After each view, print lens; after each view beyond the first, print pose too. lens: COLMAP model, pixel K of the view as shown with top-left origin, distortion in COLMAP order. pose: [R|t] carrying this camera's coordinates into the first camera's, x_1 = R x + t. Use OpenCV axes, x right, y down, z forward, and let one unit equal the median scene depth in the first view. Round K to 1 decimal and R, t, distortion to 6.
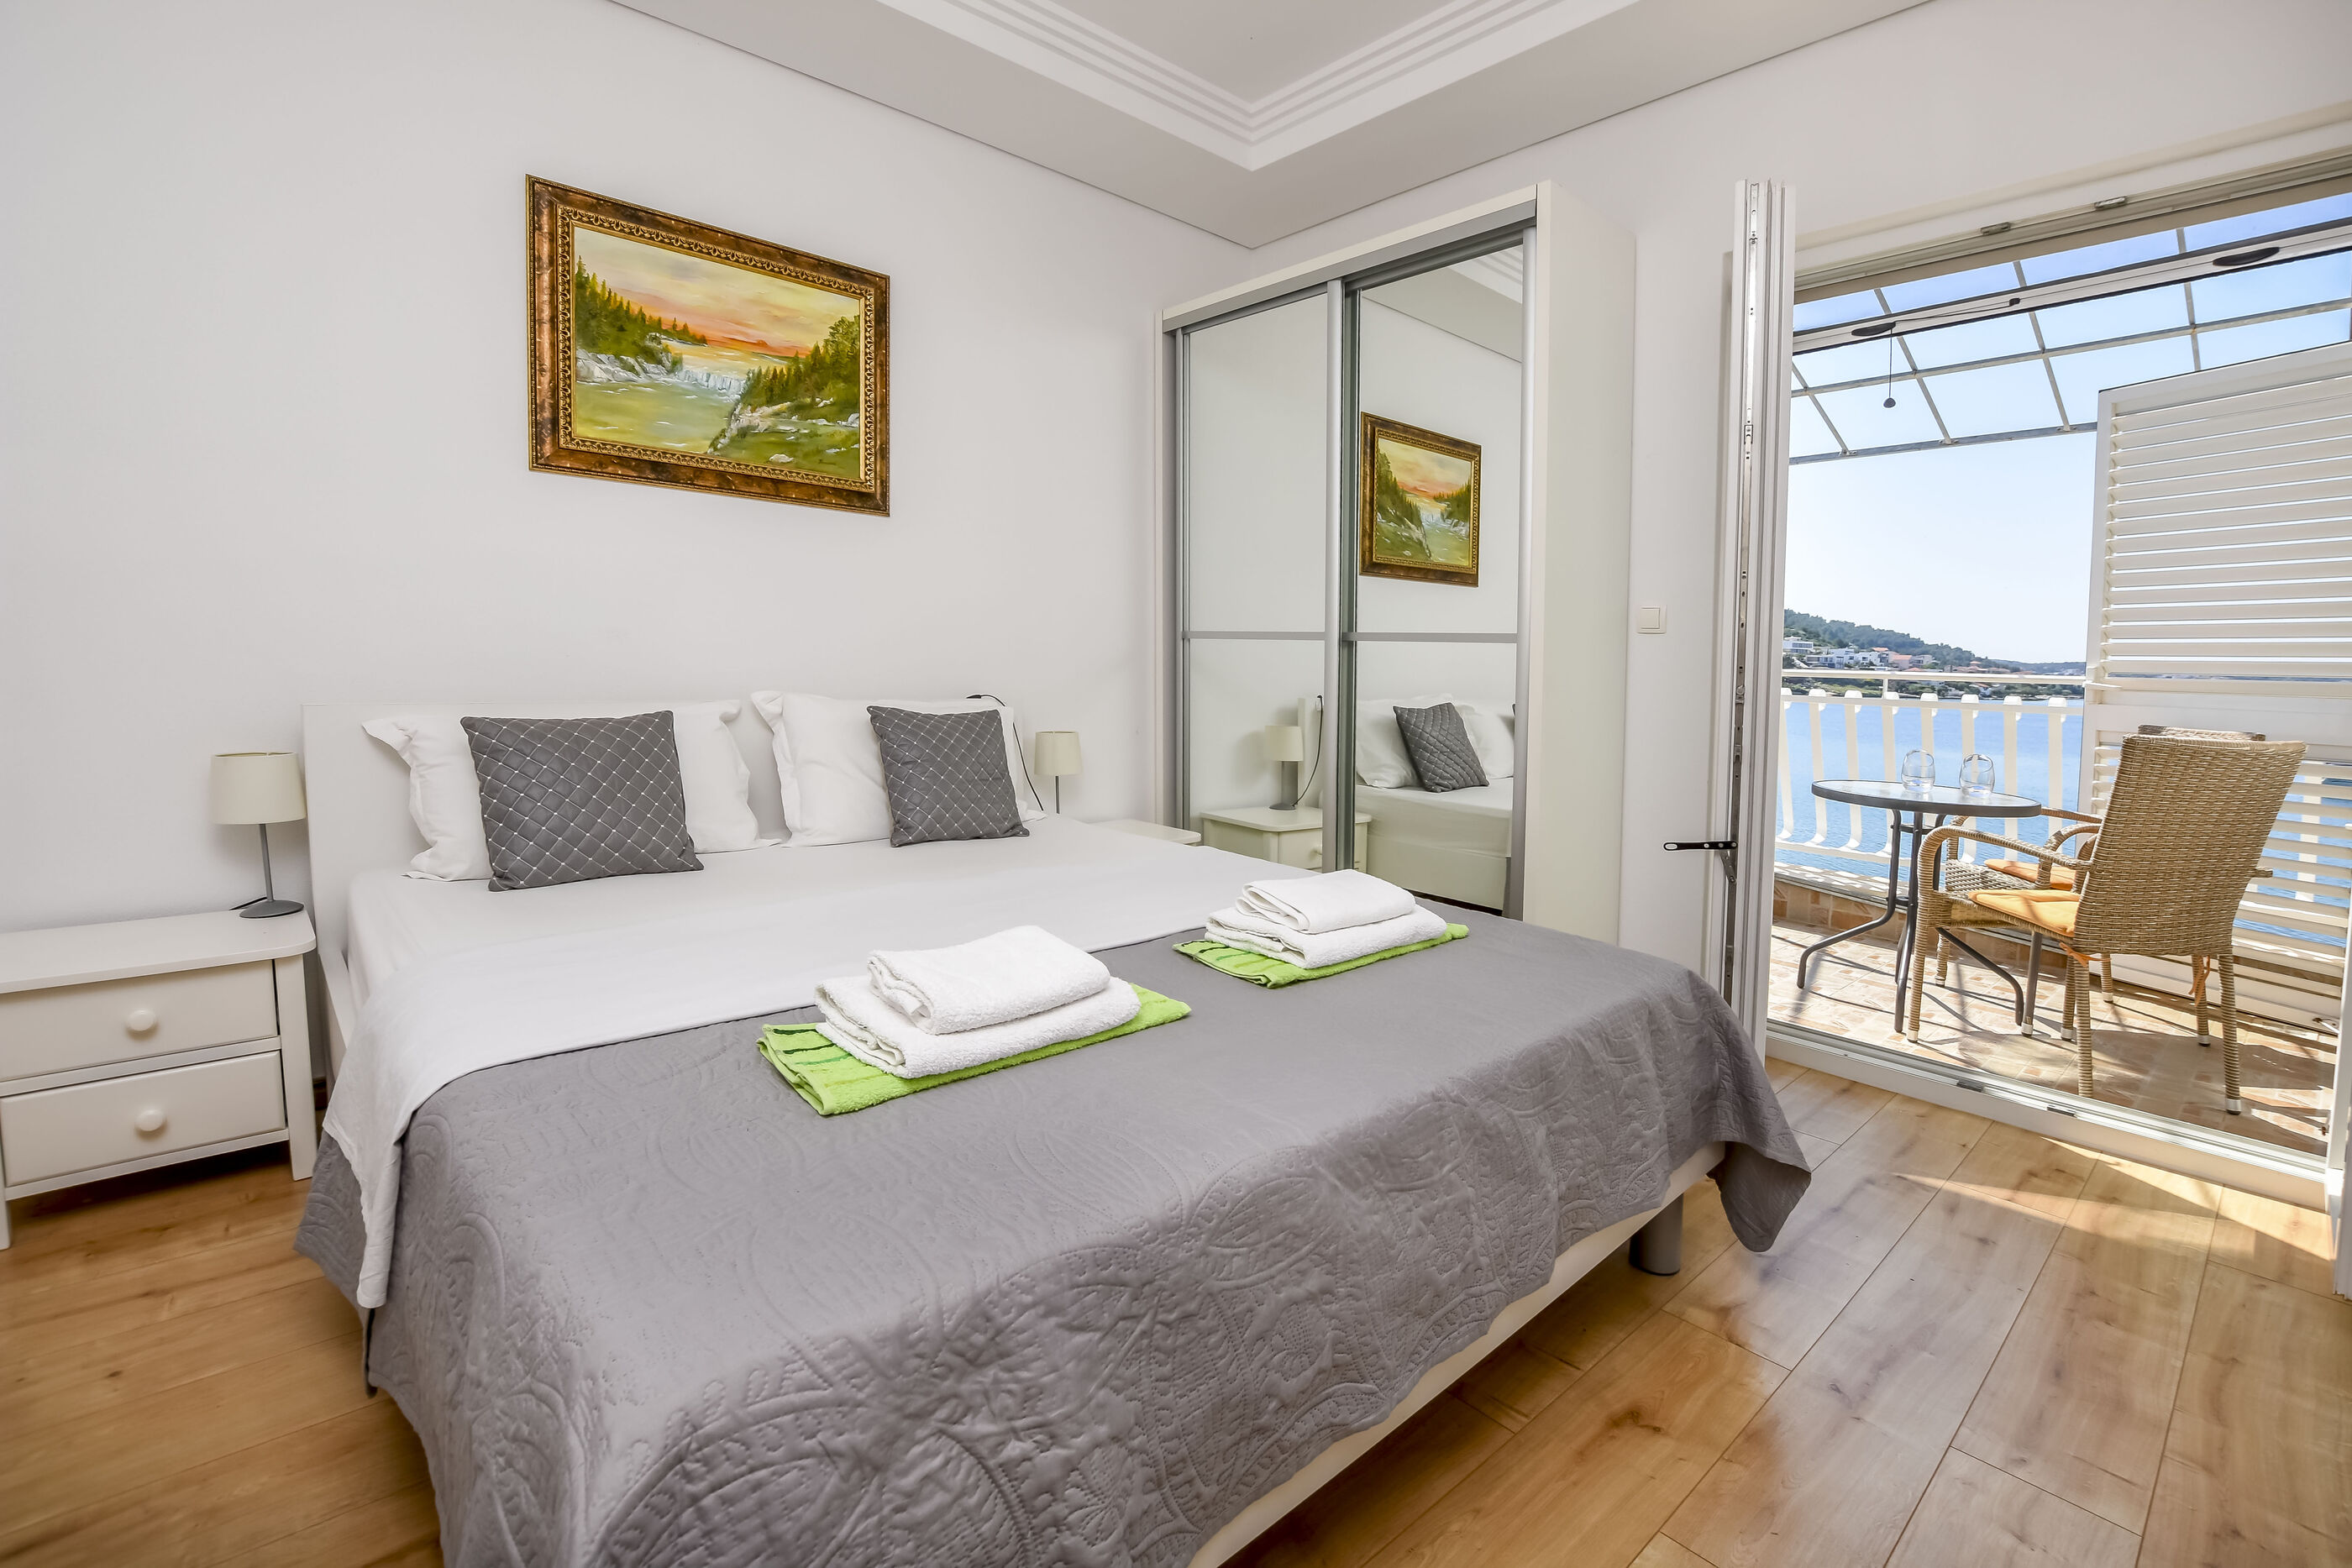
lens RADIAL K [[1052.1, 0, 1167.8], [0, 1052.1, 778.4], [0, 0, 1]] dist [-0.028443, 0.004031]
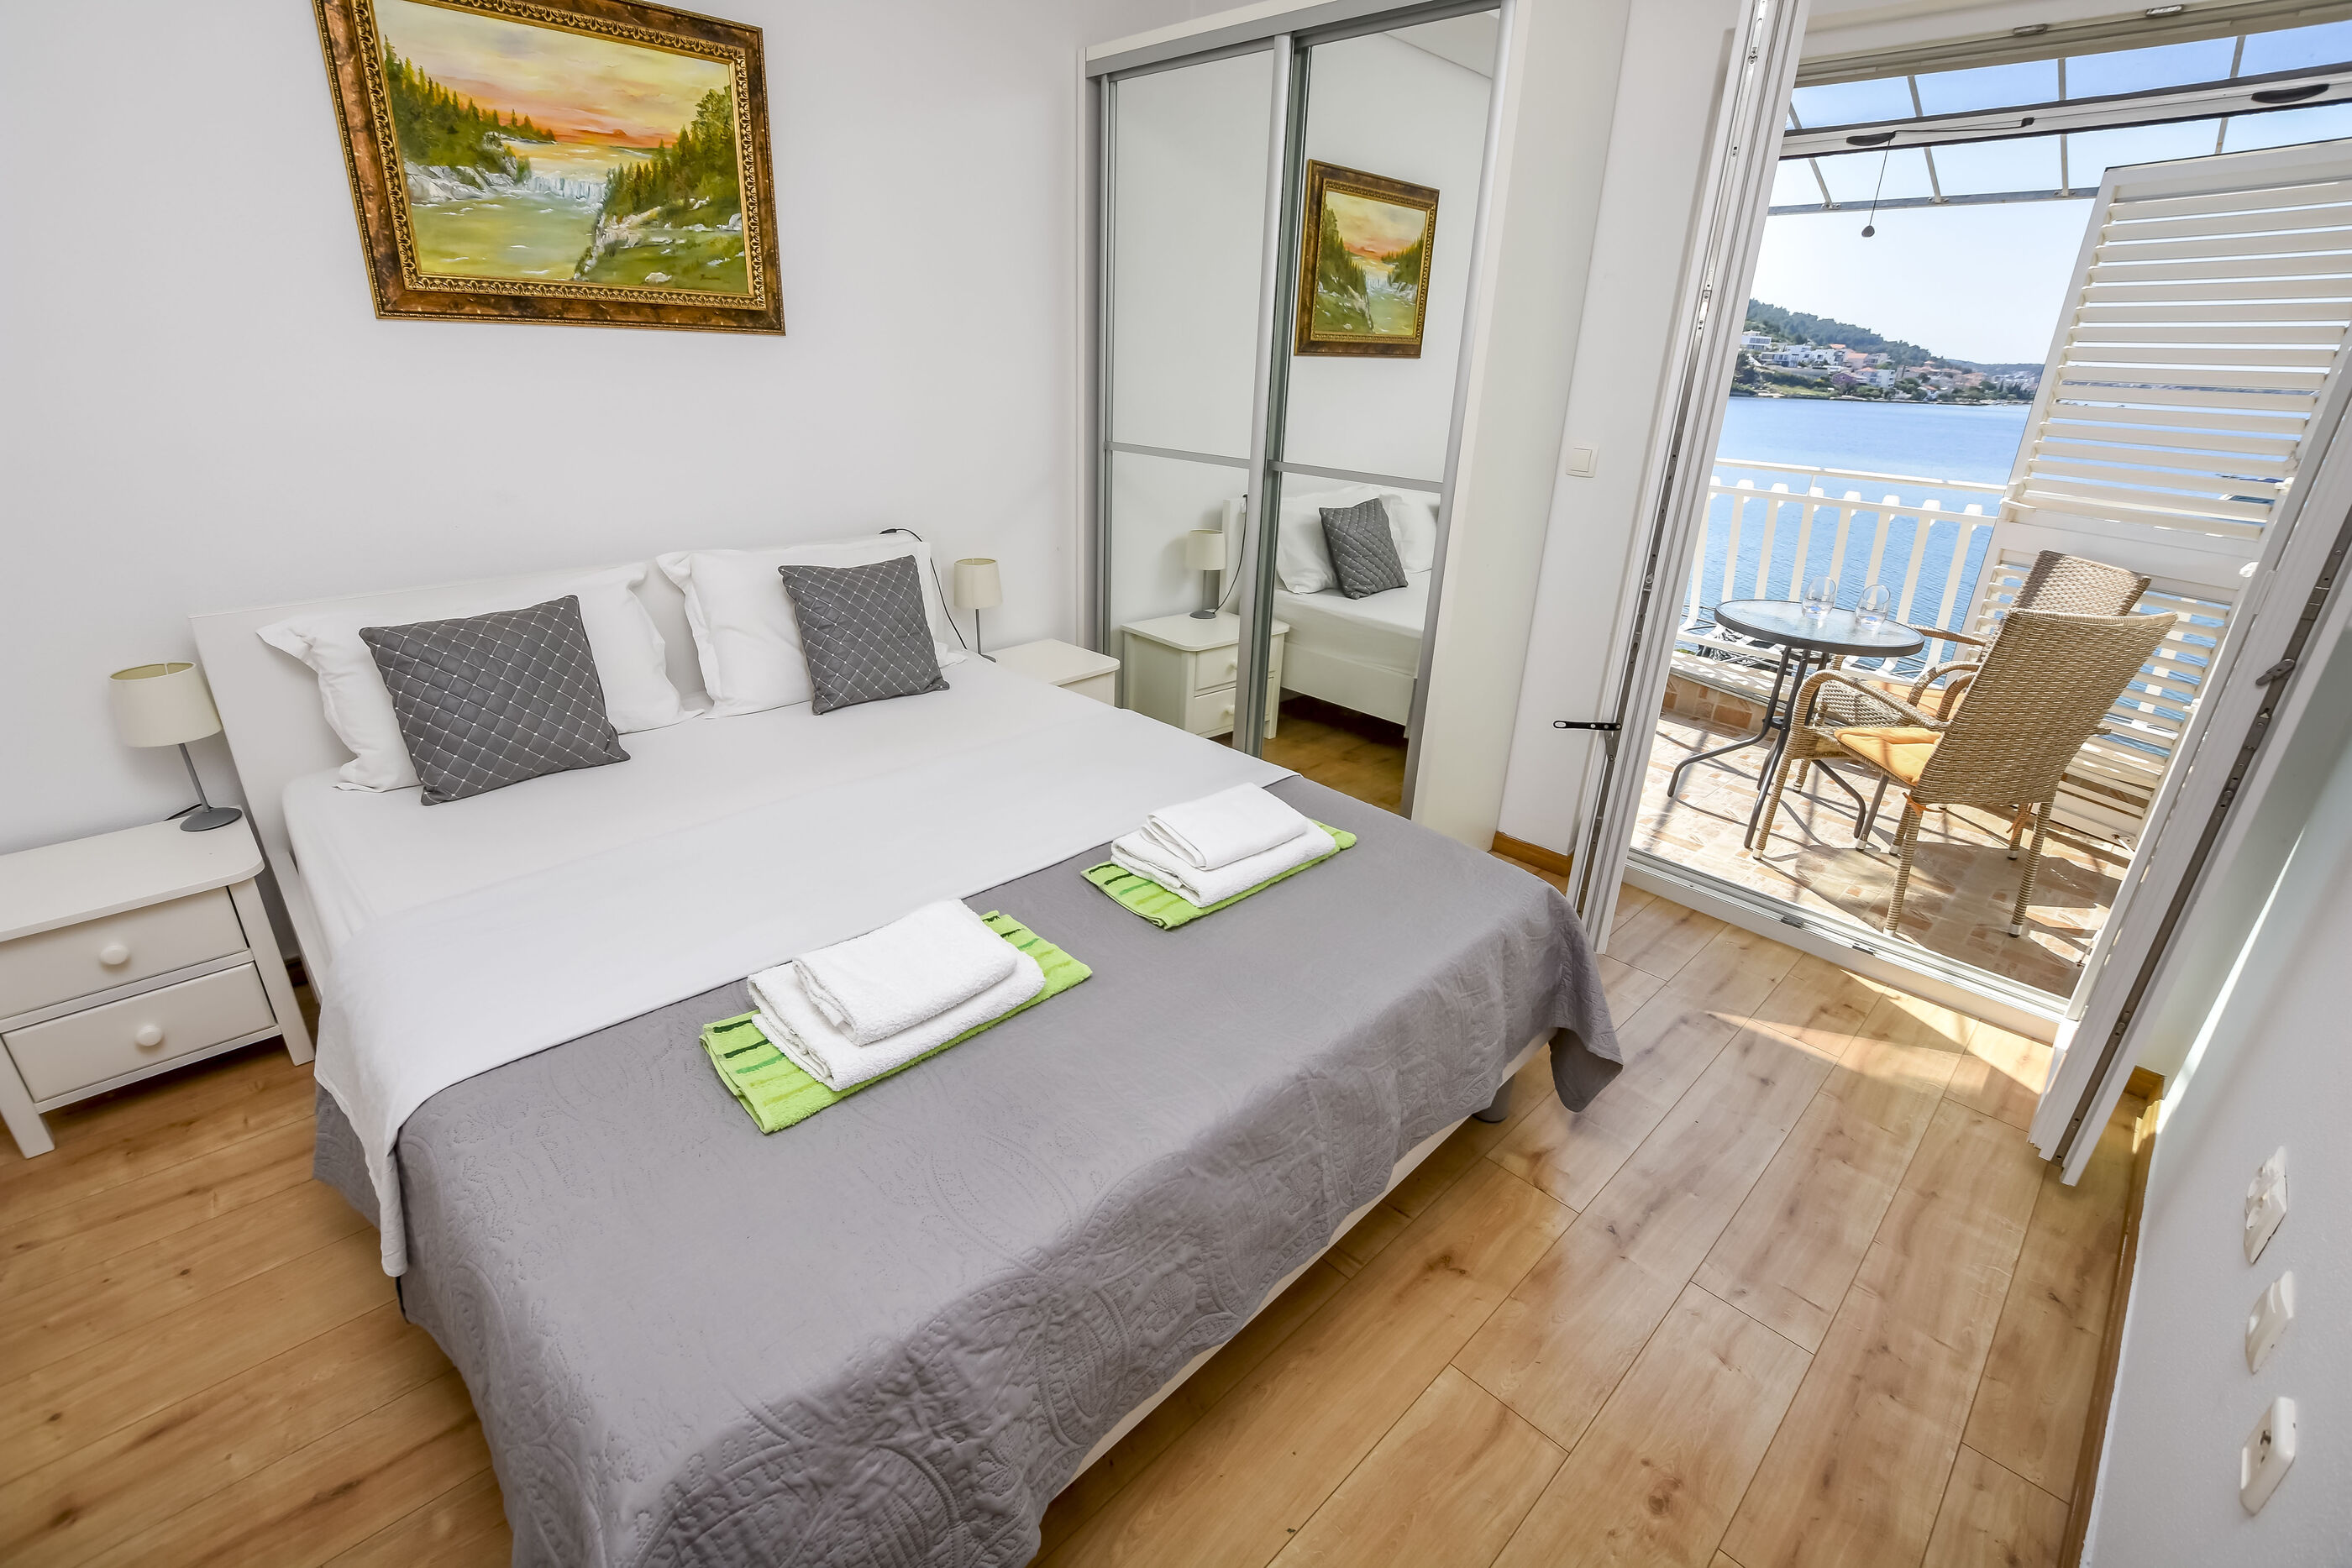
lens RADIAL K [[1020.5, 0, 1140.9], [0, 1020.5, 803.5], [0, 0, 1]] dist [-0.025482, 0.001634]
pose [[0.999118, 0.007889, 0.041252, 0.020390], [-0.020461, 0.949190, 0.314037, -0.216620], [-0.036679, -0.314604, 0.948514, 0.021055]]
